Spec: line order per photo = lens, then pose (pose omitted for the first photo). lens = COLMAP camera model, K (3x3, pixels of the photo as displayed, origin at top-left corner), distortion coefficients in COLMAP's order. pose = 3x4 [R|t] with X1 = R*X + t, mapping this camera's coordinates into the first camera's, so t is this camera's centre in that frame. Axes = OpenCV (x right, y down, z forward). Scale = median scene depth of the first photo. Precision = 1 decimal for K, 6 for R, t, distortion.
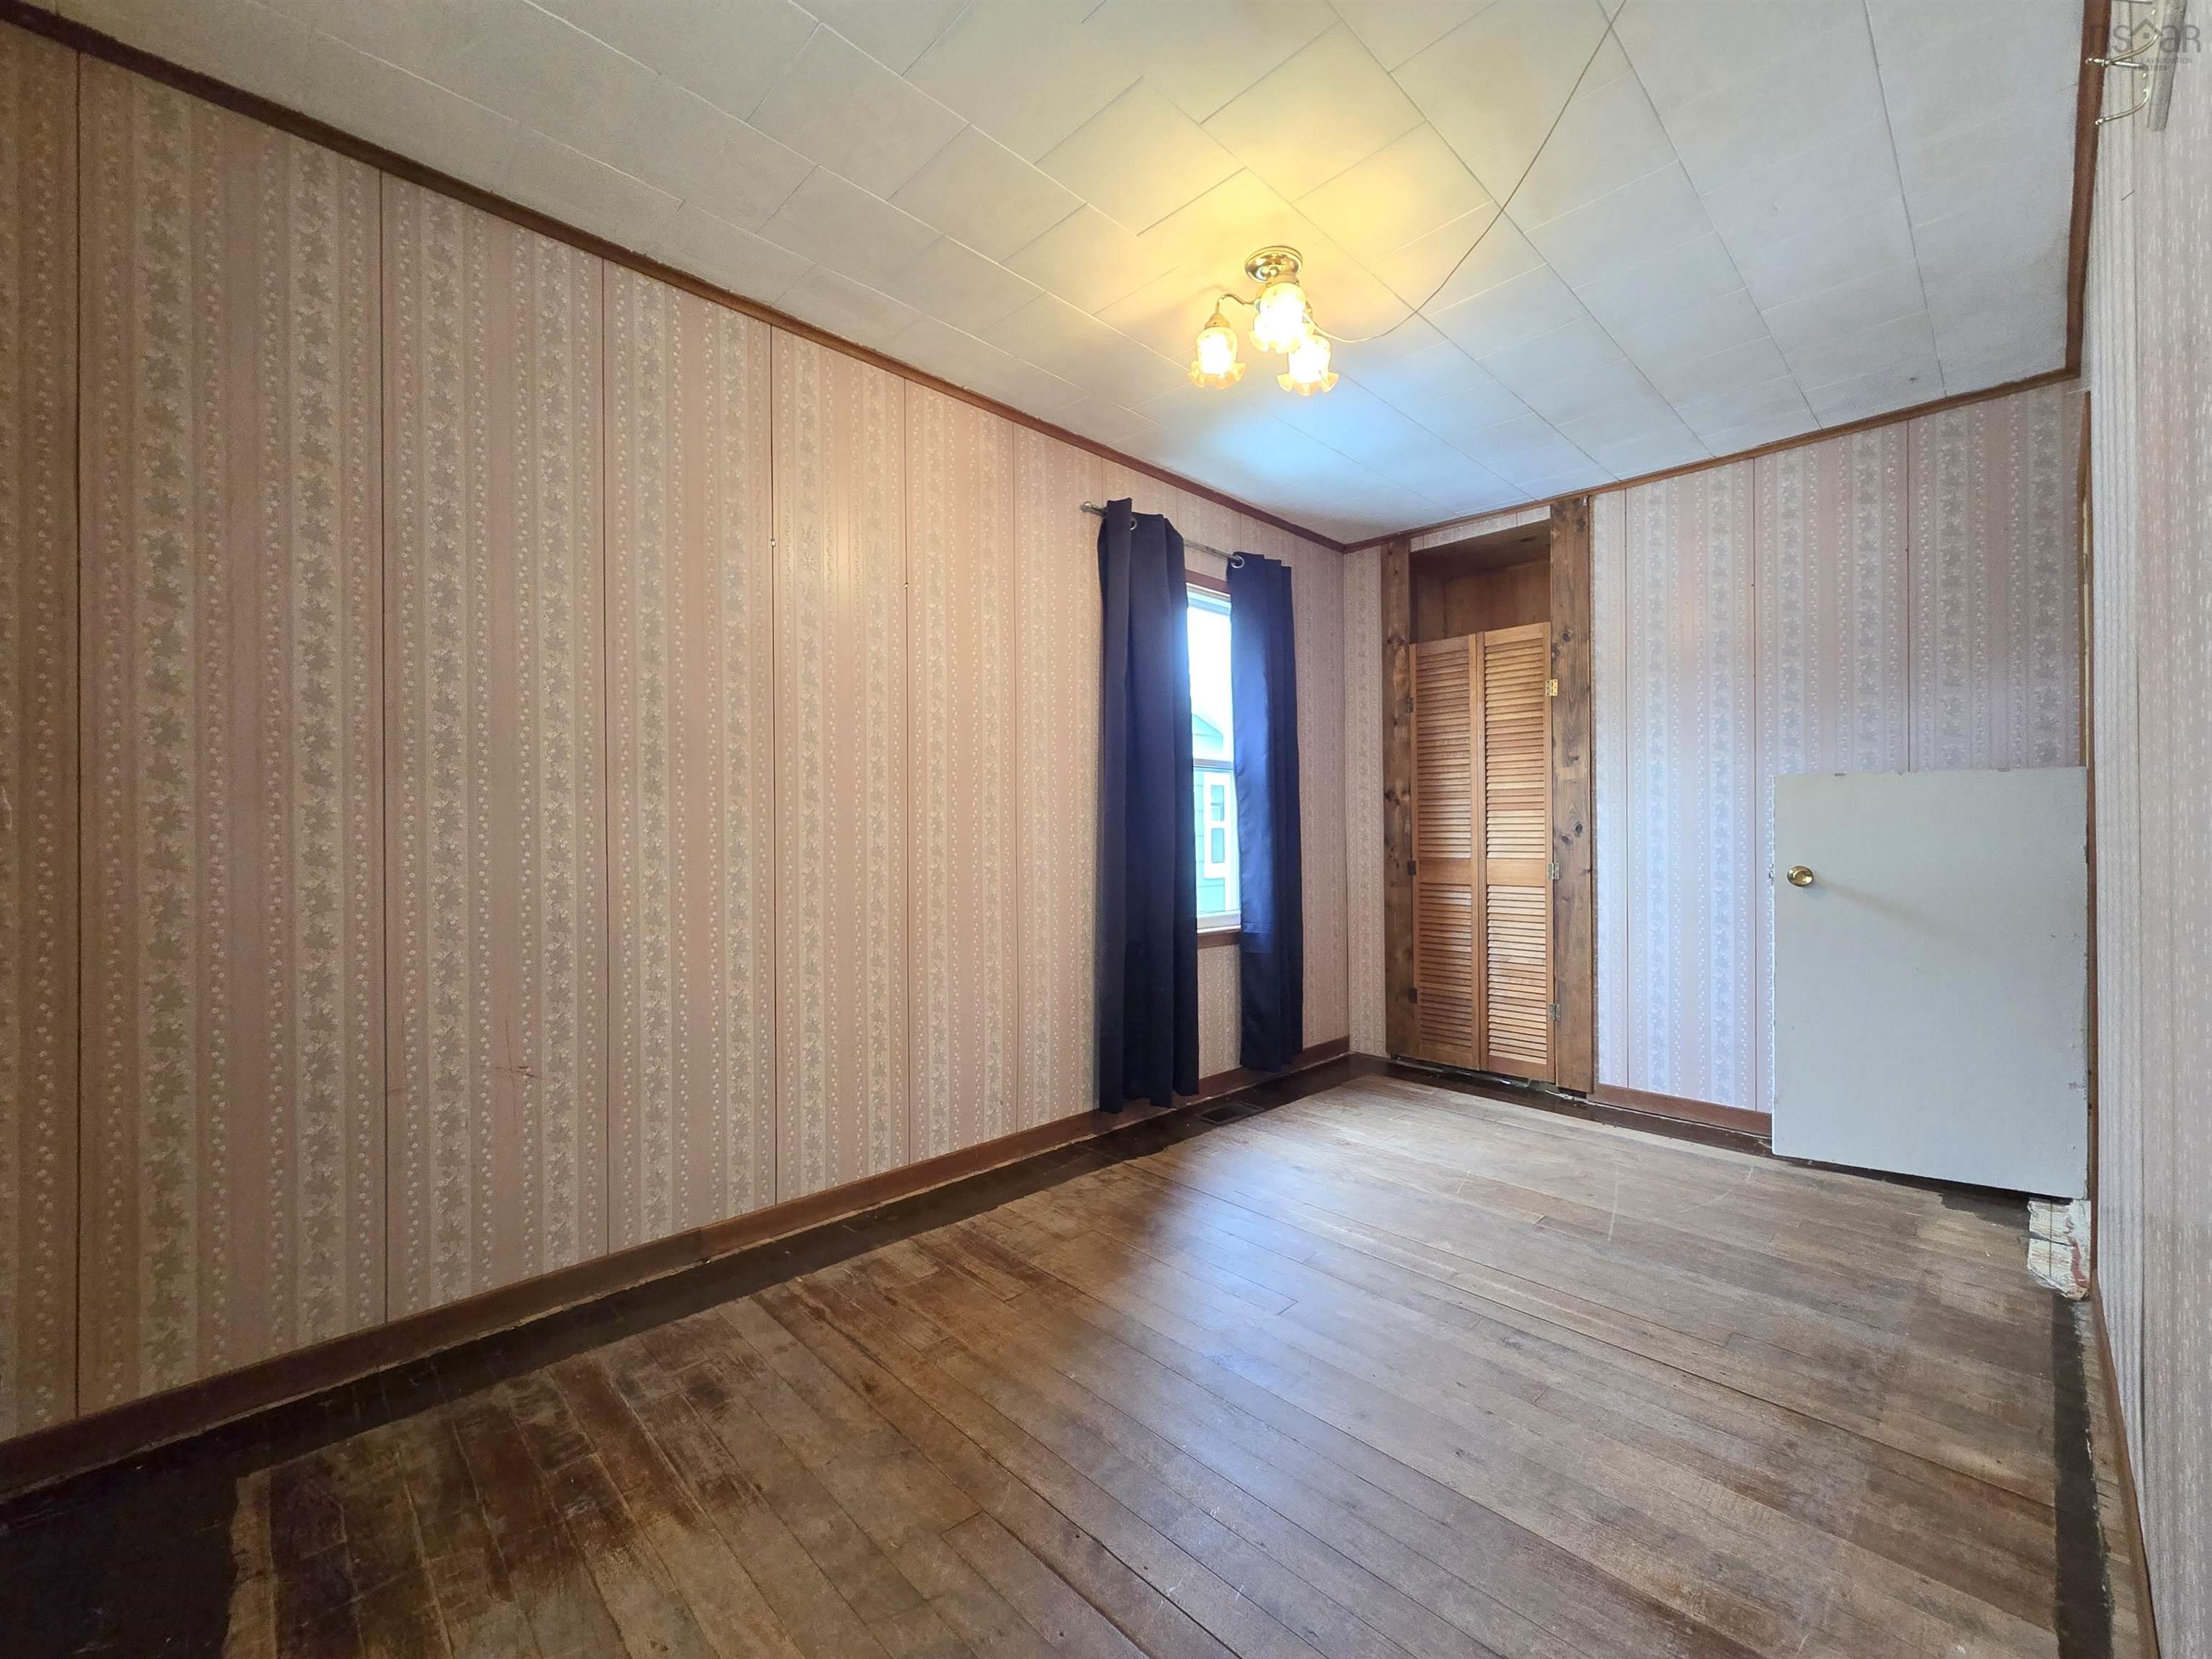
lens RADIAL K [[924.3, 0, 1094.9], [0, 924.3, 830.8], [0, 0, 1]] dist [0.000423, -0.000044]
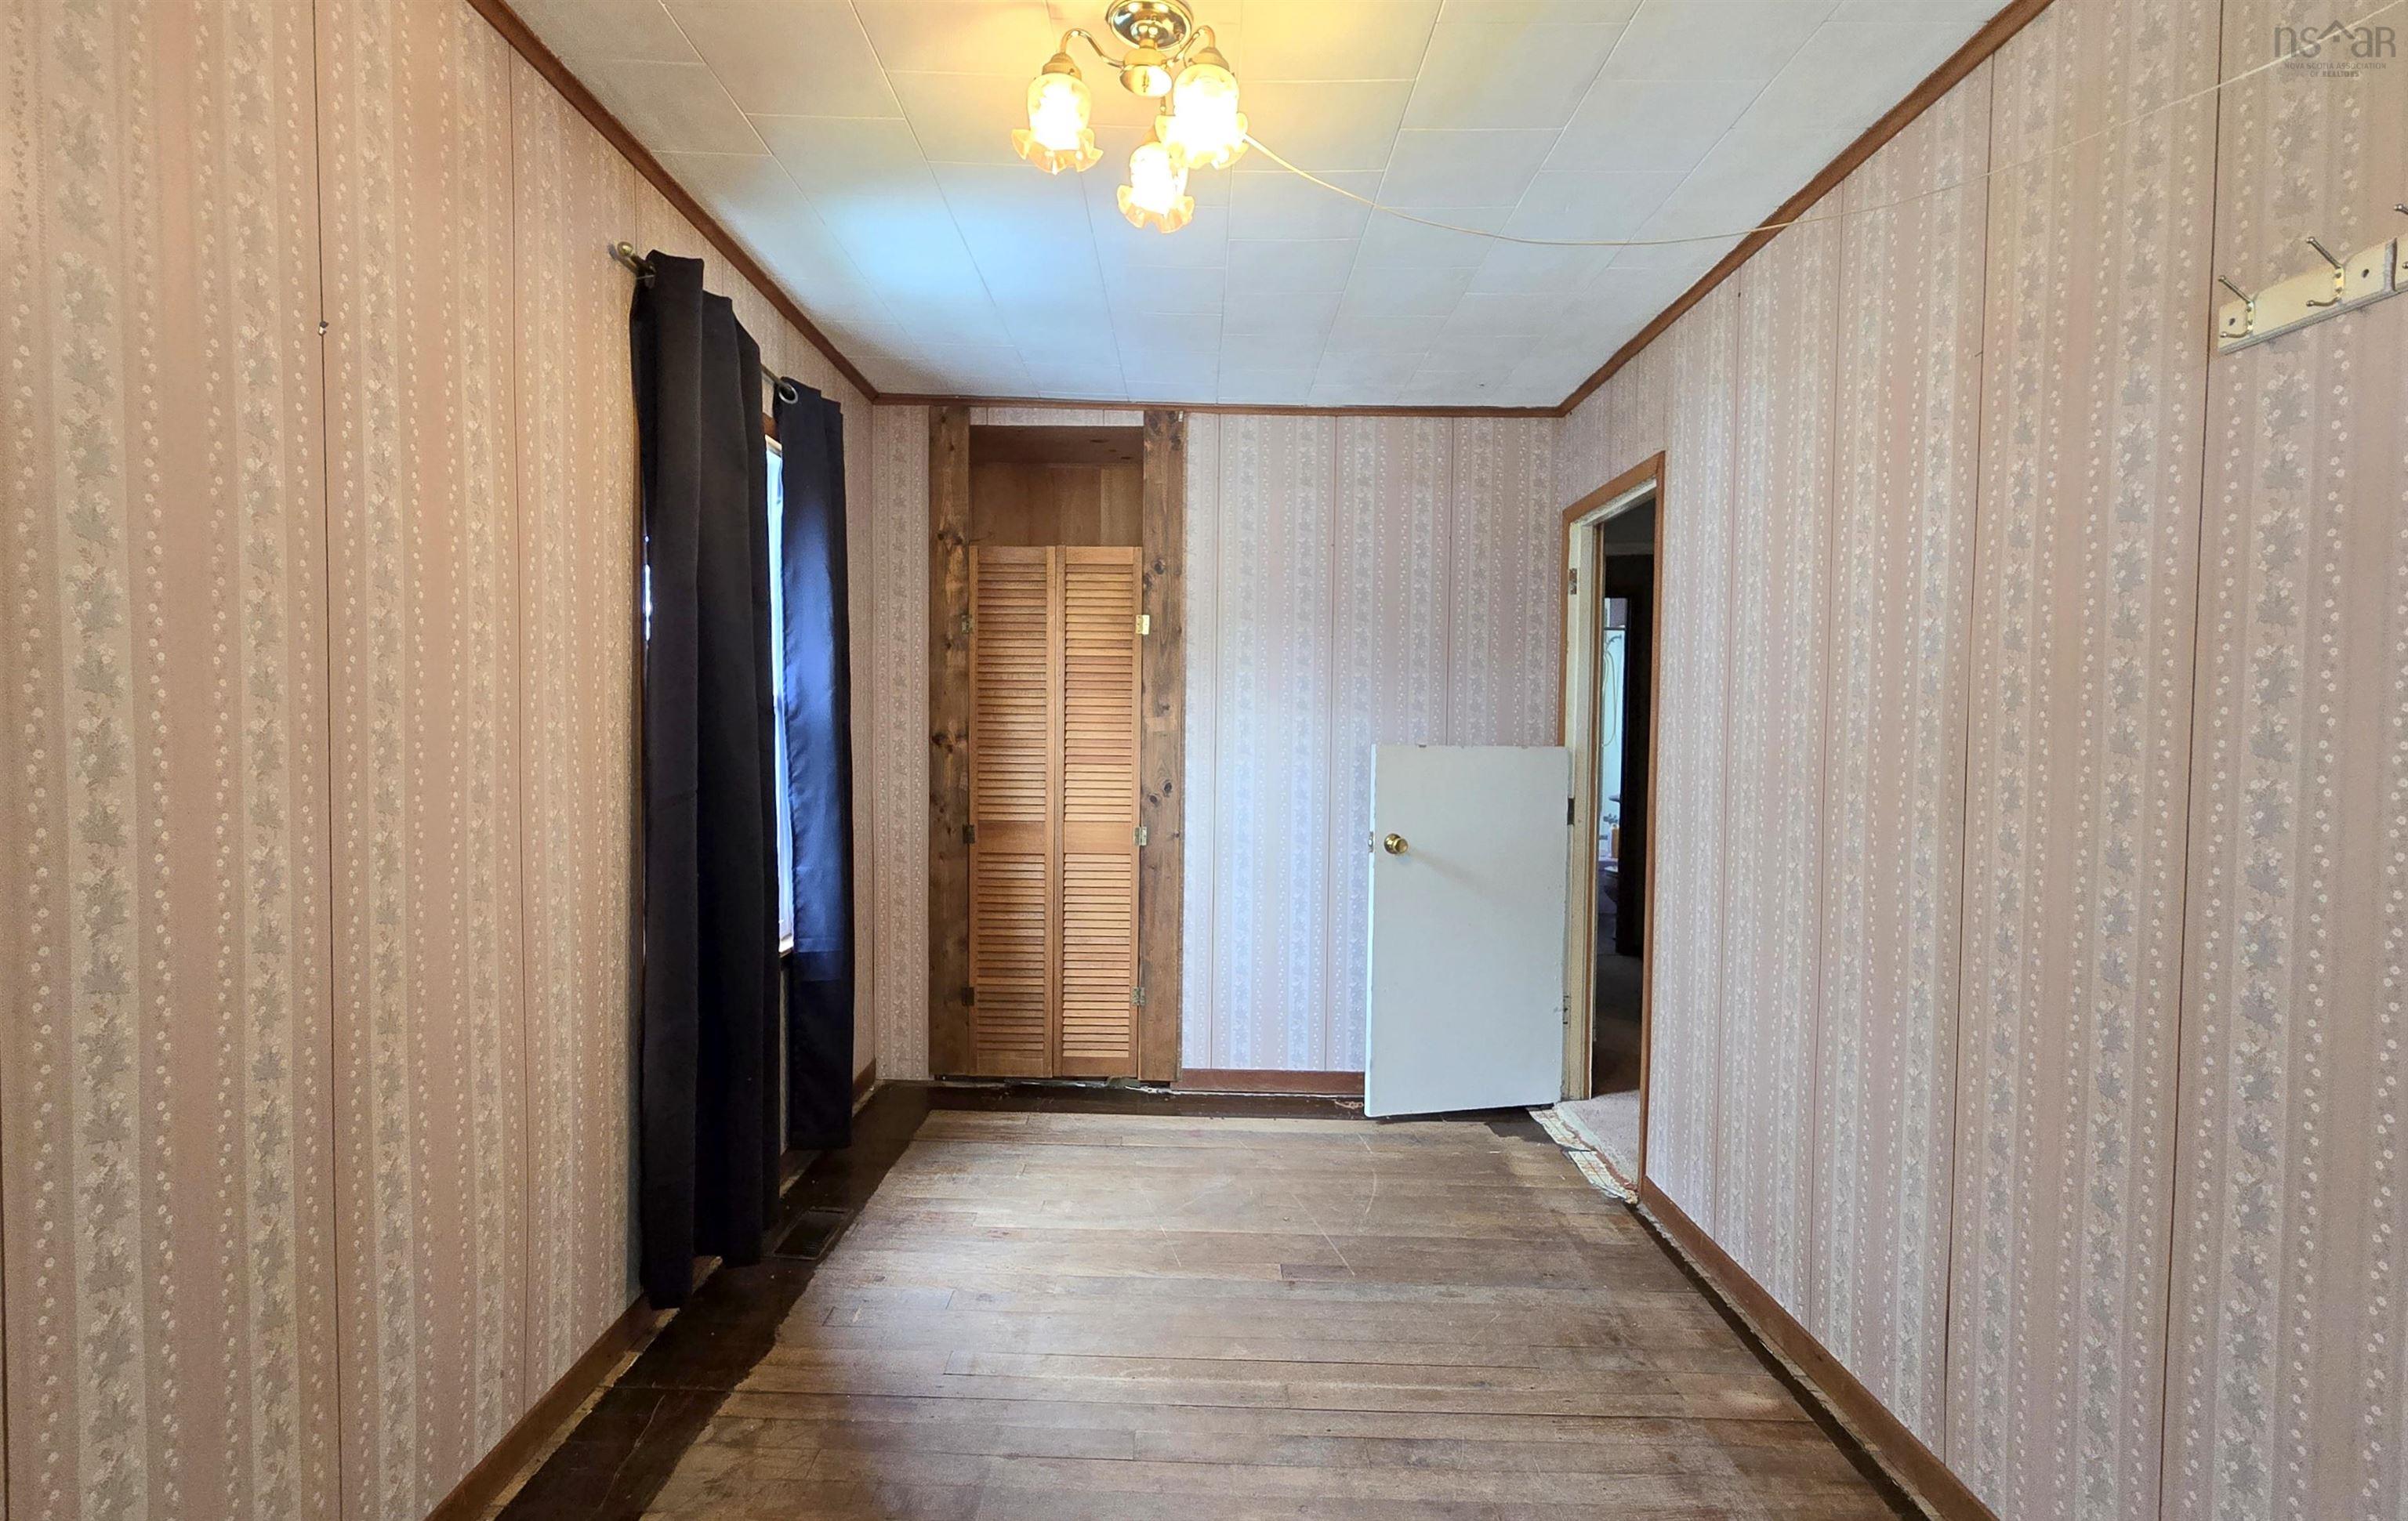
lens RADIAL K [[1111.1, 0, 1204.0], [0, 1111.1, 760.5], [0, 0, 1]] dist [0.001407, -0.000141]
pose [[0.697253, -0.007946, 0.716782, -0.216685], [-0.019717, 0.999348, 0.030259, -0.061814], [-0.716554, -0.035231, 0.696641, 0.236287]]
